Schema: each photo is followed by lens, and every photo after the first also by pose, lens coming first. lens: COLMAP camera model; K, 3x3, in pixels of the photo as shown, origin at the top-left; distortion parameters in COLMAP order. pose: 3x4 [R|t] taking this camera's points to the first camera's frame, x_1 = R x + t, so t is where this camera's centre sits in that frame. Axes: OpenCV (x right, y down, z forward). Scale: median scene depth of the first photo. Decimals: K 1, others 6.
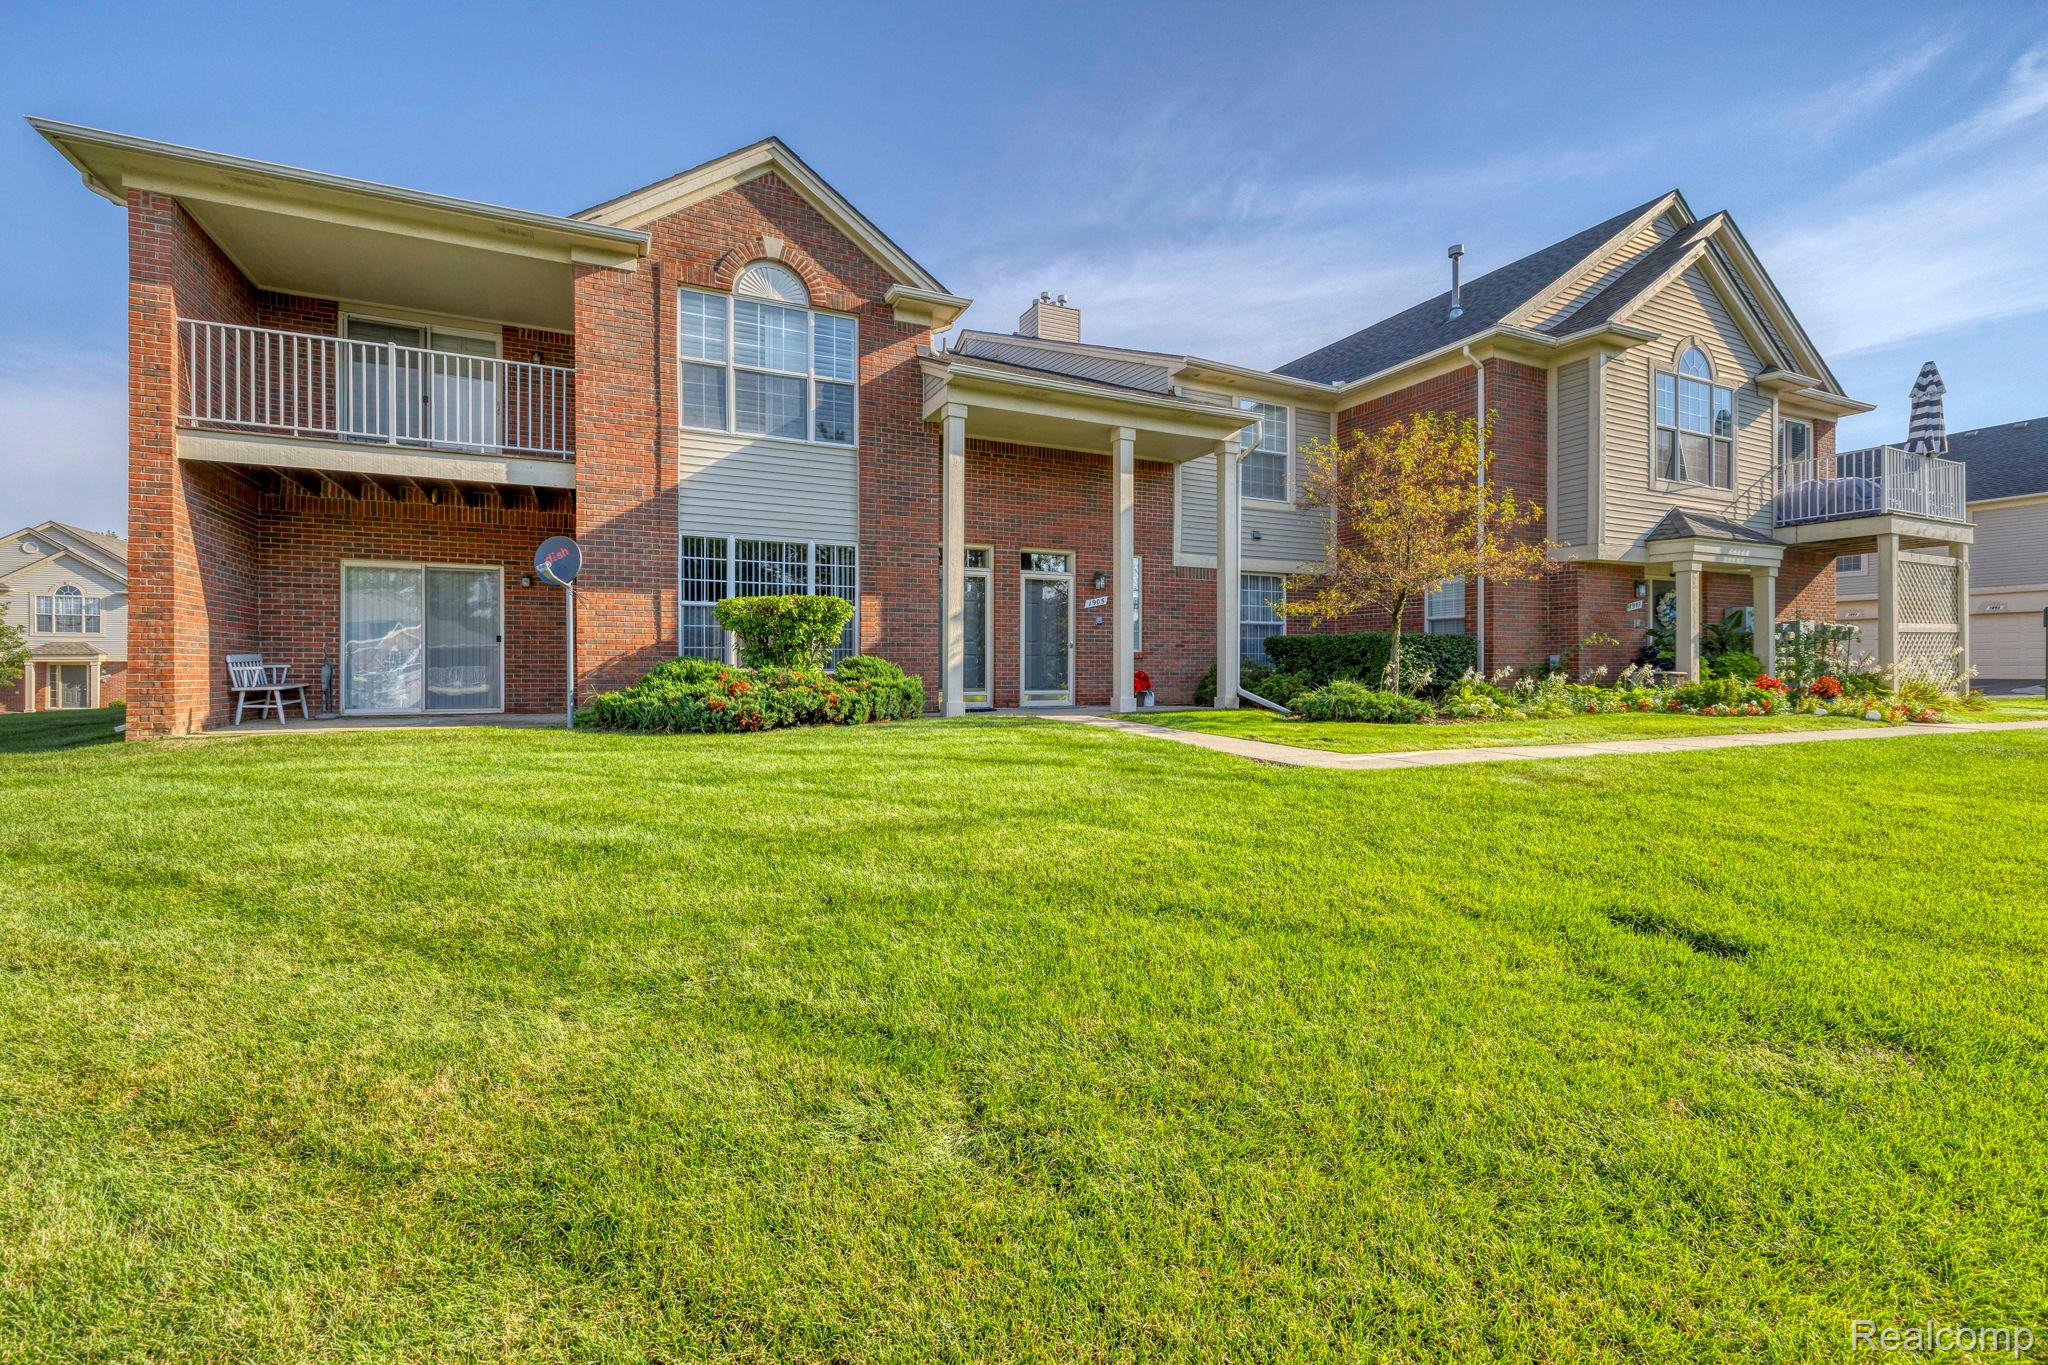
lens RADIAL K [[915.7, 0, 1022.4], [0, 915.7, 682.9], [0, 0, 1]] dist [0.003550, 0.001023]
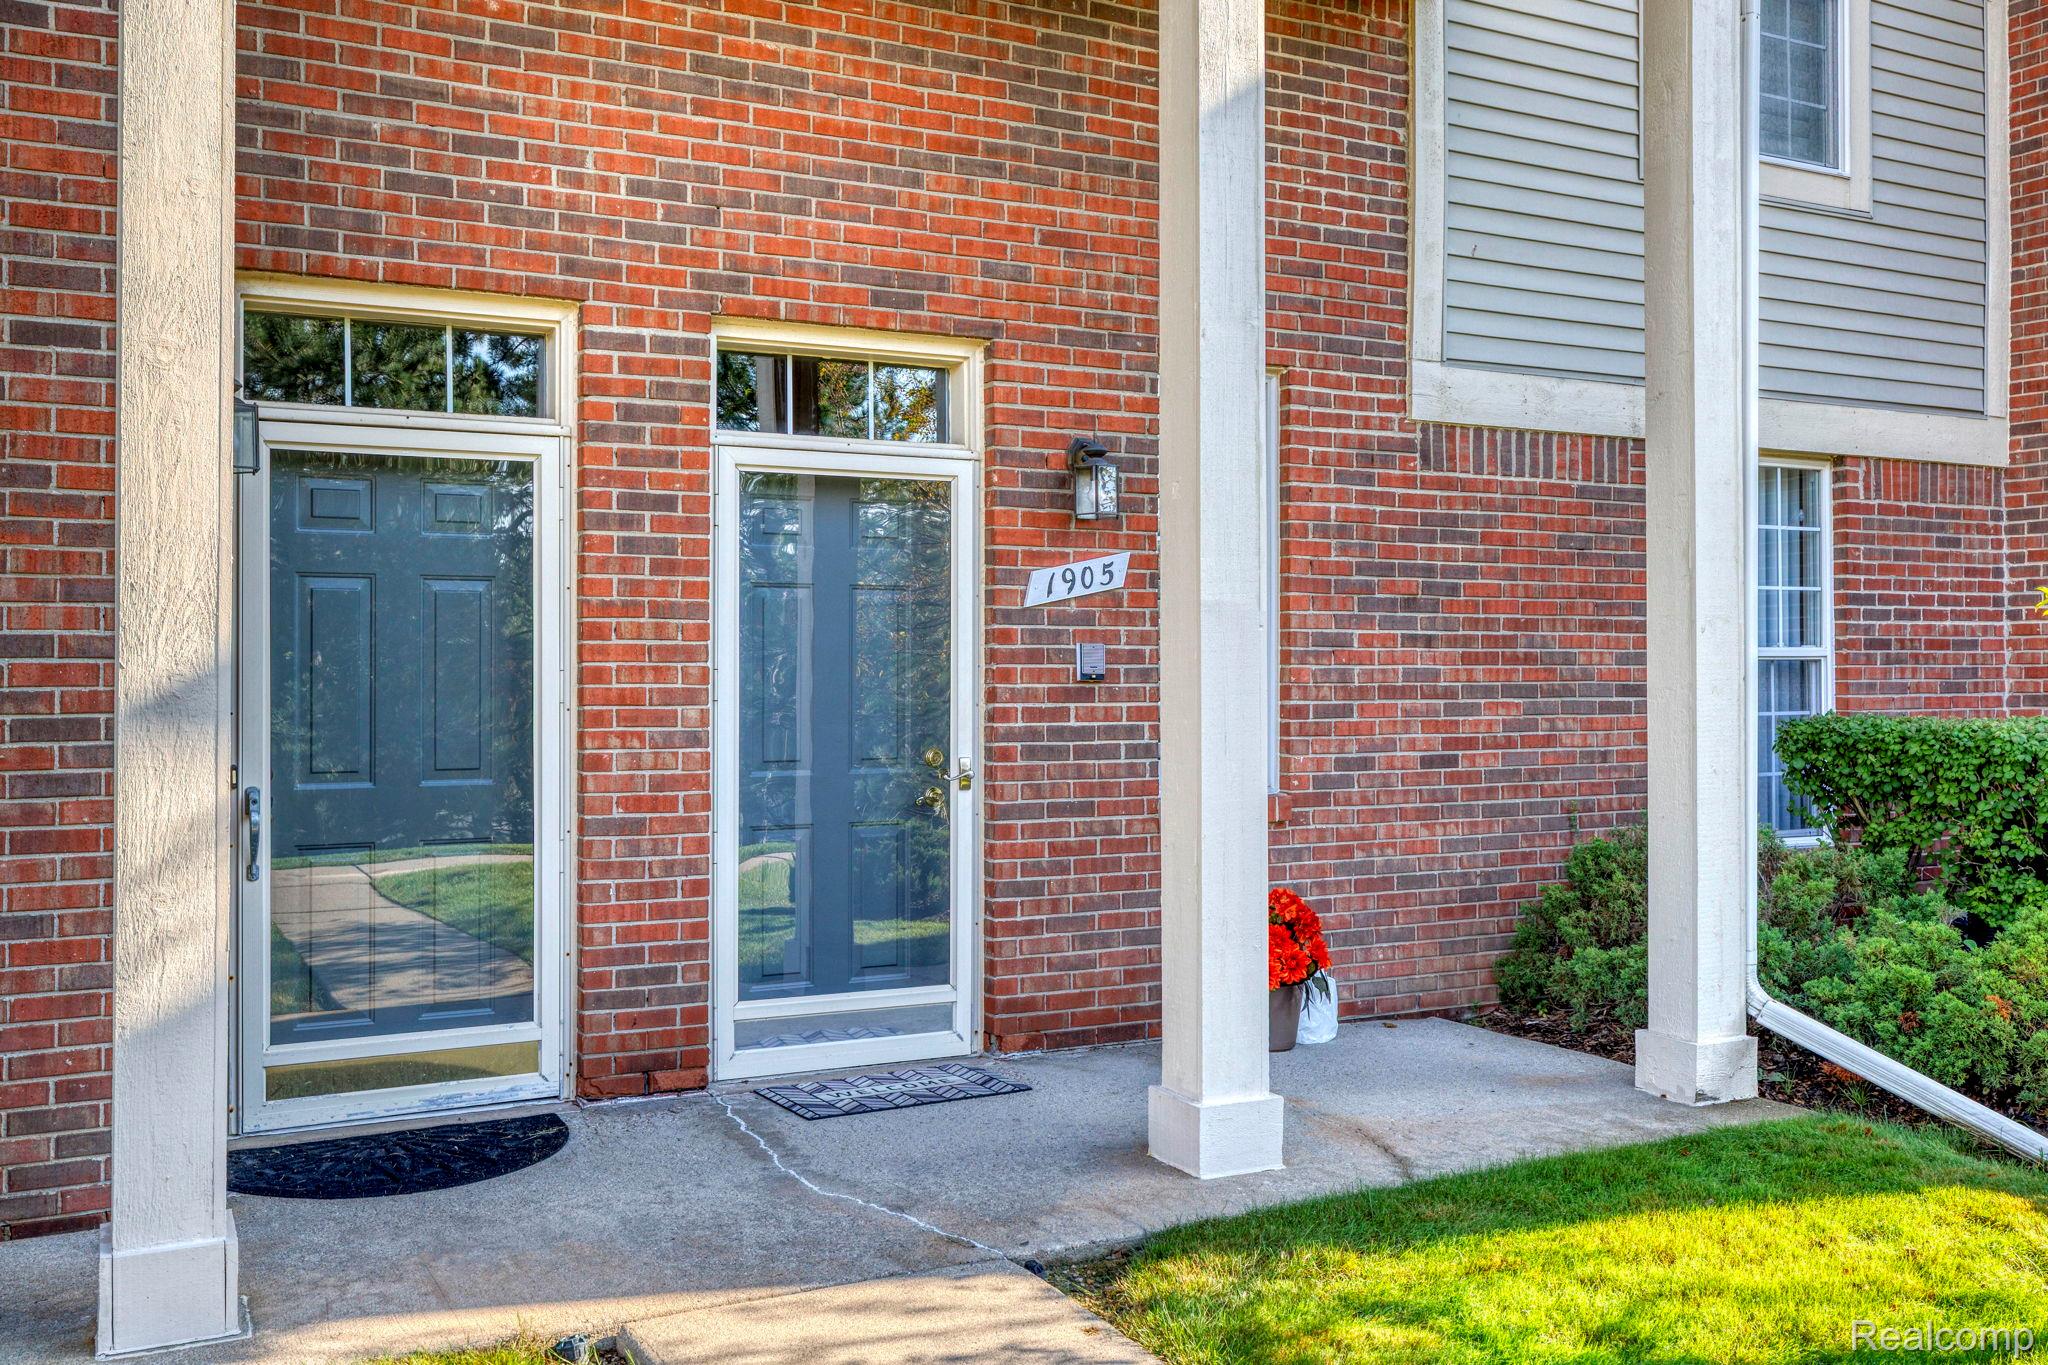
lens RADIAL K [[1744.8, 0, 1025.2], [0, 1744.8, 679.1], [0, 0, 1]] dist [0.000369, -0.001075]
pose [[0.999453, -0.001635, 0.033023, 0.053864], [0.001726, 0.999995, -0.002716, -0.063221], [-0.033018, 0.002772, 0.999451, 0.583125]]
